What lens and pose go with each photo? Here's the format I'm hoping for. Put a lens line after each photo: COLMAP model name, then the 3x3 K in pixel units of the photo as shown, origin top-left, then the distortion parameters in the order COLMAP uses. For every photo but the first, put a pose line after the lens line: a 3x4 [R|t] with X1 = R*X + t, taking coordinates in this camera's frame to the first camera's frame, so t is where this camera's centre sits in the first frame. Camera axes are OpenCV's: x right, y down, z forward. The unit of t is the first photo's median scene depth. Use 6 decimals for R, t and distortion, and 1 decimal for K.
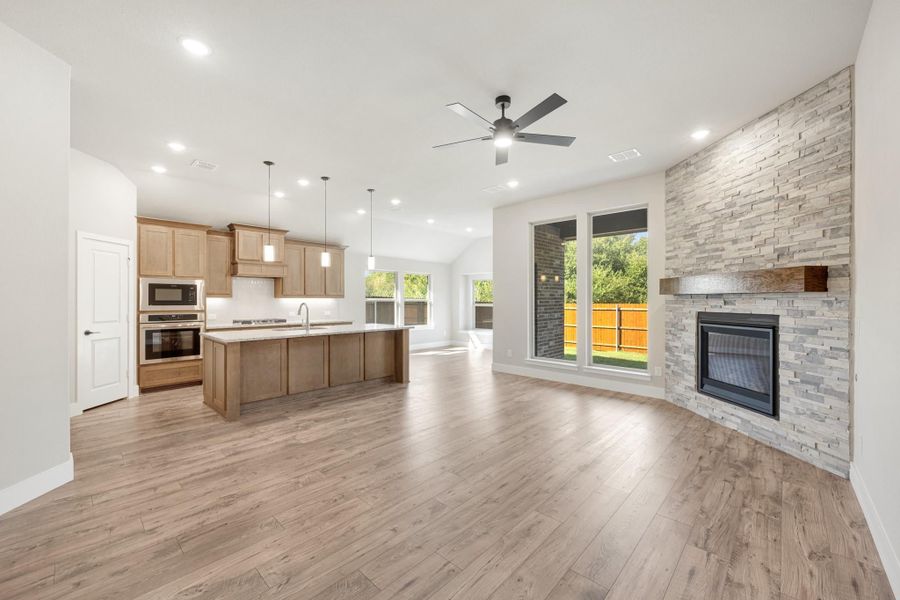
lens RADIAL K [[369.5, 0, 431.5], [0, 369.5, 300.4], [0, 0, 1]] dist [-0.006186, 0.001324]
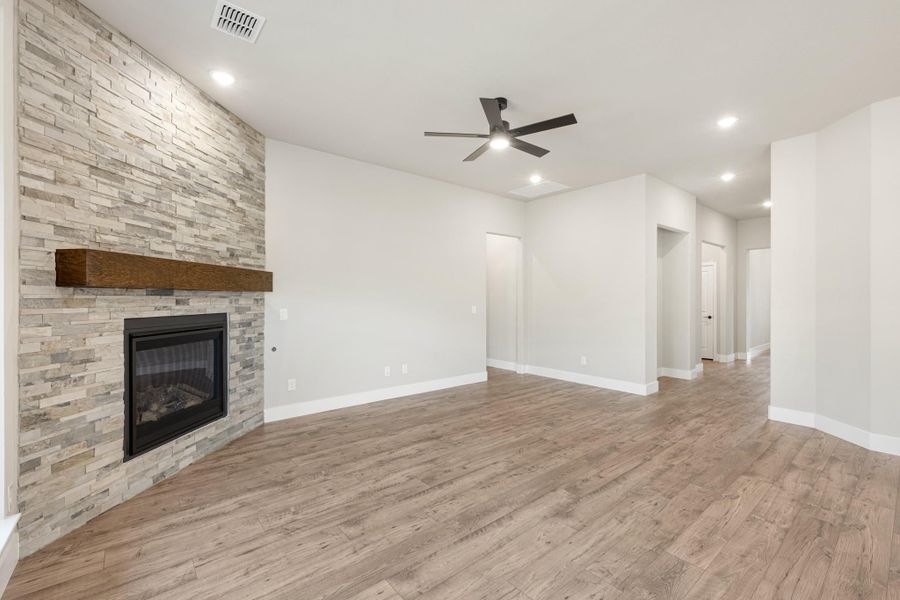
lens RADIAL K [[372.5, 0, 467.0], [0, 372.5, 298.7], [0, 0, 1]] dist [0.000443, -0.000894]
pose [[-0.998857, 0.002123, 0.047752, 0.154796], [0.002213, 0.999996, 0.001843, -0.000025], [-0.047748, 0.001947, -0.998858, 1.377856]]
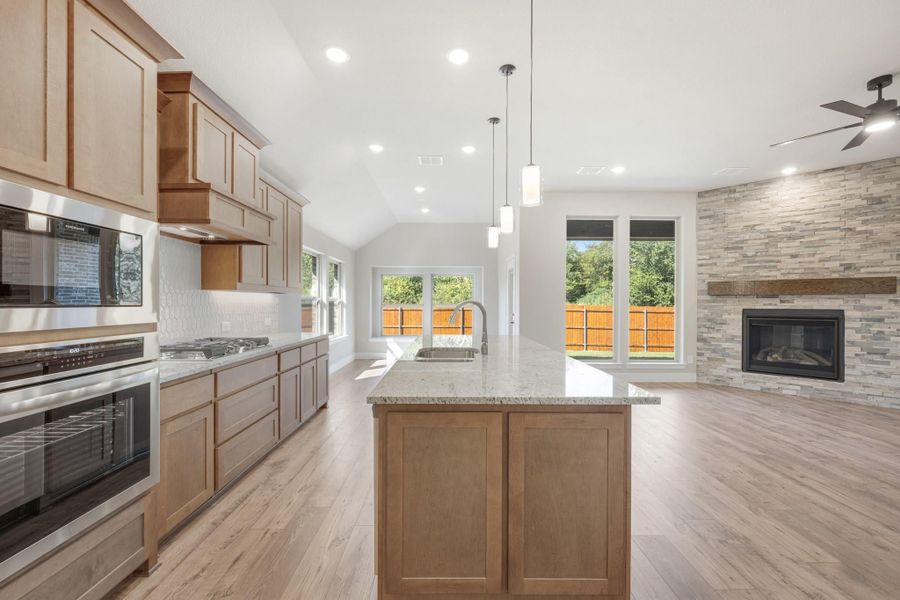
lens RADIAL K [[369.5, 0, 429.1], [0, 369.5, 303.0], [0, 0, 1]] dist [-0.006186, 0.001324]
pose [[0.696227, 0.001371, 0.717820, -0.850216], [-0.002950, 0.999995, 0.000952, 0.011883], [-0.717816, -0.002780, 0.696228, 0.798692]]
